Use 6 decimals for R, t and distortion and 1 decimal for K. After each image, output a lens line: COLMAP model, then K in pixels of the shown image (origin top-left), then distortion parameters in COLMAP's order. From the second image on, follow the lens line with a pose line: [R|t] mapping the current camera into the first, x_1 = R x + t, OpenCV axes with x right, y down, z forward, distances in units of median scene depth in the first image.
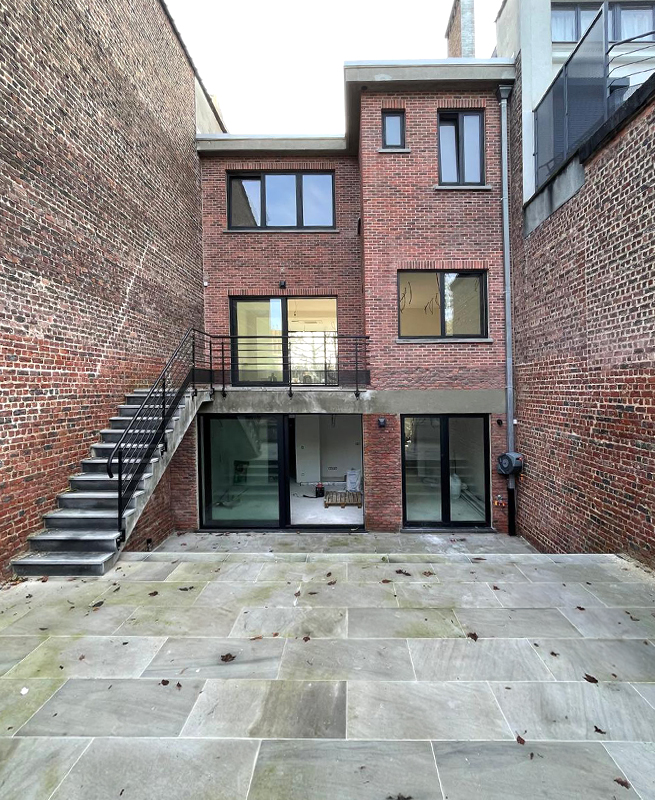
lens RADIAL K [[434.7, 0, 327.5], [0, 434.7, 400.0], [0, 0, 1]] dist [0.003443, 0.000745]
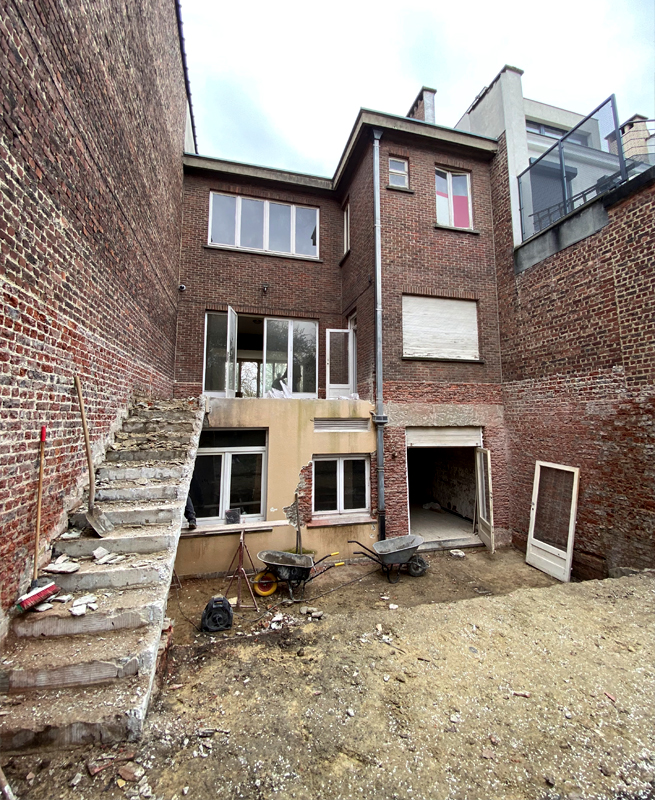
lens RADIAL K [[362.3, 0, 329.4], [0, 362.3, 382.7], [0, 0, 1]] dist [-0.020968, -0.000420]
pose [[0.953789, 0.041158, 0.297646, -0.366702], [-0.001173, 0.991077, -0.133287, 0.055941], [-0.300476, 0.126778, 0.945326, 0.331339]]
